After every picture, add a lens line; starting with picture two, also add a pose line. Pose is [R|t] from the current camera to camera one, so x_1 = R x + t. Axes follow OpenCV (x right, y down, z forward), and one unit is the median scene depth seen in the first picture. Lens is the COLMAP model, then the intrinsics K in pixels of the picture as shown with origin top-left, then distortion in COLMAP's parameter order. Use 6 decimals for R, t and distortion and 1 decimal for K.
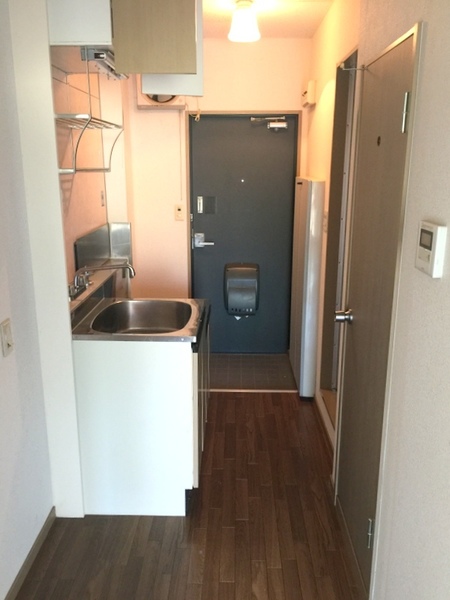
lens RADIAL K [[514.0, 0, 225.0], [0, 514.0, 300.0], [0, 0, 1]] dist [0.083326, -0.111732]
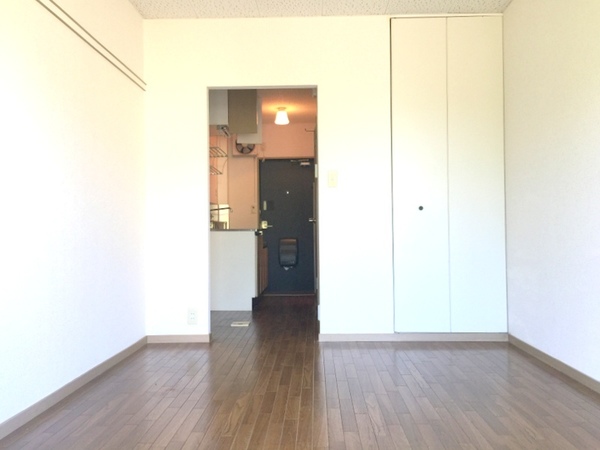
lens RADIAL K [[514.0, 0, 302.1], [0, 514.0, 217.8], [0, 0, 1]] dist [0.083326, -0.111732]
pose [[0.999933, -0.011356, -0.002204, 0.093398], [0.010233, 0.957174, -0.289331, 0.411552], [0.005395, 0.289289, 0.957227, -0.778794]]
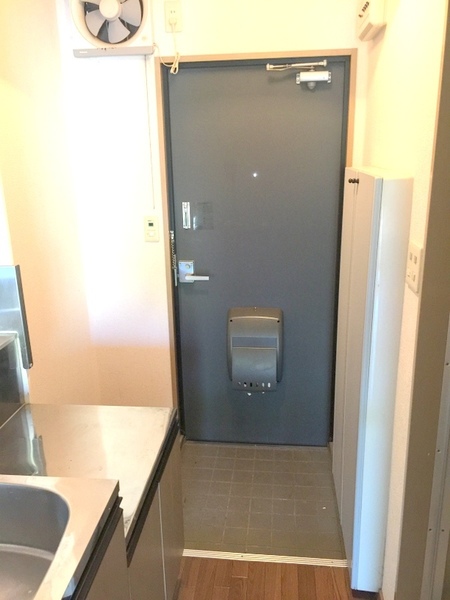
lens RADIAL K [[514.0, 0, 225.0], [0, 514.0, 300.0], [0, 0, 1]] dist [0.083326, -0.111732]
pose [[0.996278, 0.004370, -0.086084, 0.054497], [-0.002238, 0.999689, 0.024843, -0.105304], [0.086166, -0.024558, 0.995978, 0.414638]]
